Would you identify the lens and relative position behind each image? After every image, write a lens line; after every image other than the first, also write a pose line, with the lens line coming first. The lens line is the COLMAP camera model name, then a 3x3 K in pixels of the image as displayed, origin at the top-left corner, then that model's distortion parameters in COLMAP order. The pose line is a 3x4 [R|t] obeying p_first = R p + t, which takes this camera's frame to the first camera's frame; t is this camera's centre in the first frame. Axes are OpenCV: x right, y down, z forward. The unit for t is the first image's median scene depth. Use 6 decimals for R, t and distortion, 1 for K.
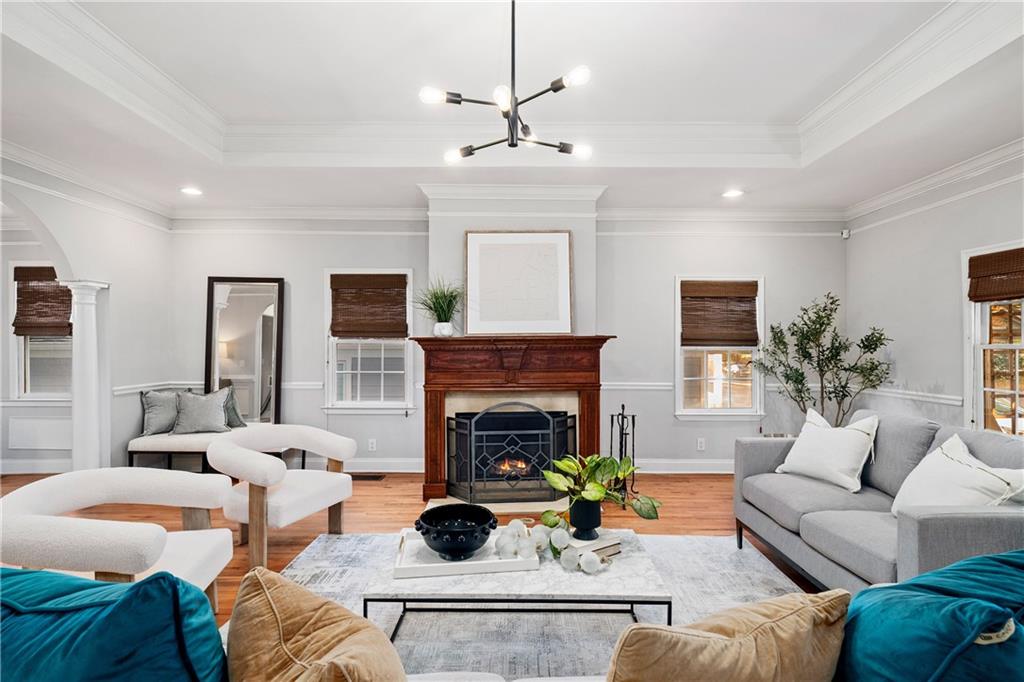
lens RADIAL K [[481.7, 0, 512.0], [0, 481.7, 341.0], [0, 0, 1]] dist [-0.000580, -0.000222]
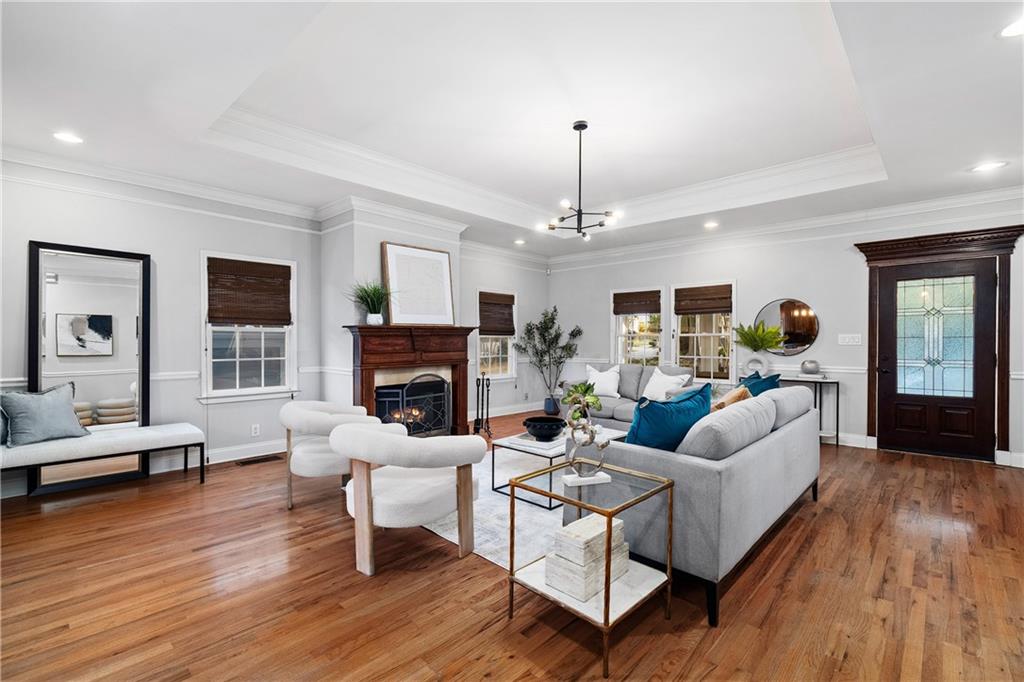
lens RADIAL K [[451.8, 0, 512.0], [0, 451.8, 341.0], [0, 0, 1]] dist [-0.000065, 0.000106]
pose [[0.698534, -0.003355, 0.715569, -0.654448], [-0.005174, 0.999939, 0.009739, 0.016595], [-0.715559, -0.010505, 0.698474, -0.059429]]
